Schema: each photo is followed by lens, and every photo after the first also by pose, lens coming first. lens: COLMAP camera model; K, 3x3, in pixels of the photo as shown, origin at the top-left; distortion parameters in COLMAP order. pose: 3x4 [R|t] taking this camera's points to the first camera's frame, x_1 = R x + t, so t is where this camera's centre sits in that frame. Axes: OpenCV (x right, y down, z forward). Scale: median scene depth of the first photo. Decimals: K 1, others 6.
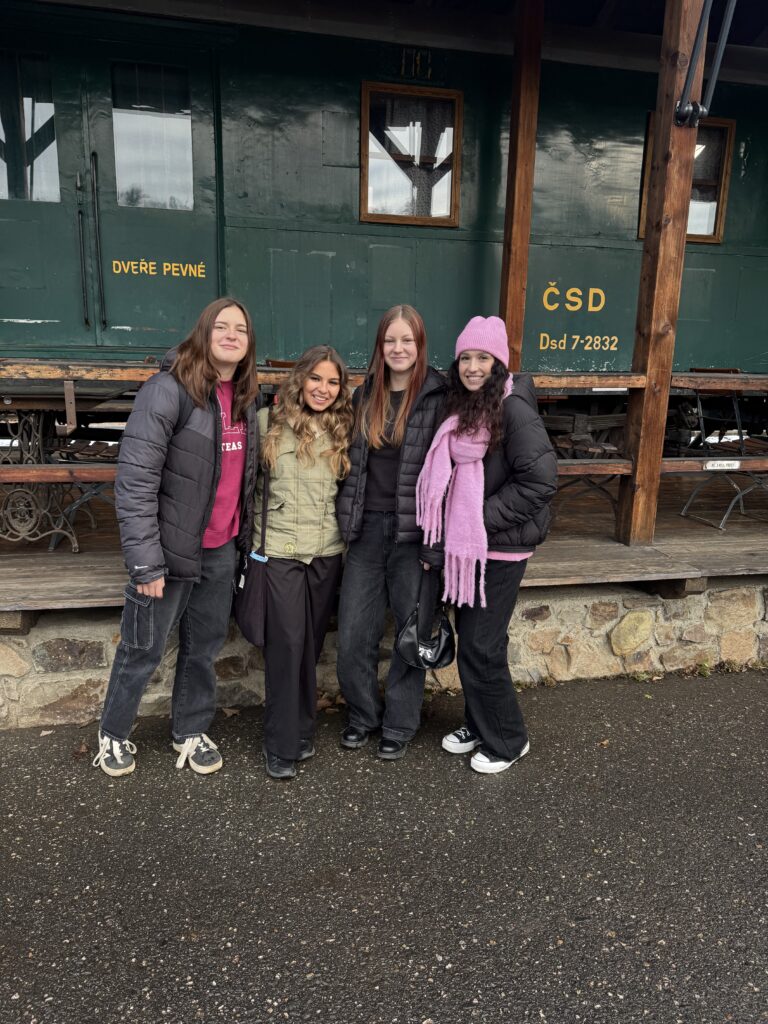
lens RADIAL K [[713.9, 0, 384.0], [0, 713.9, 512.0], [0, 0, 1]] dist [0.077289, -0.090858]
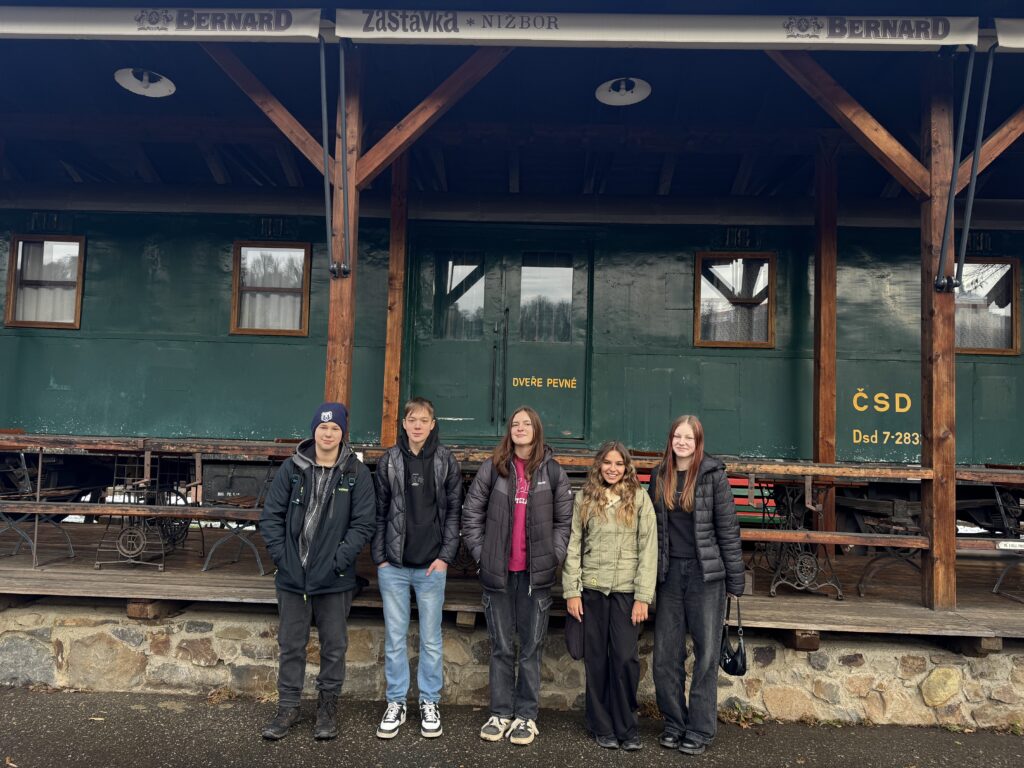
lens RADIAL K [[713.9, 0, 512.0], [0, 713.9, 384.0], [0, 0, 1]] dist [0.077289, -0.090858]
pose [[0.965057, -0.008774, -0.261892, -0.016981], [-0.065206, 0.959961, -0.272441, 0.061016], [0.253796, 0.279998, 0.925845, -0.402694]]
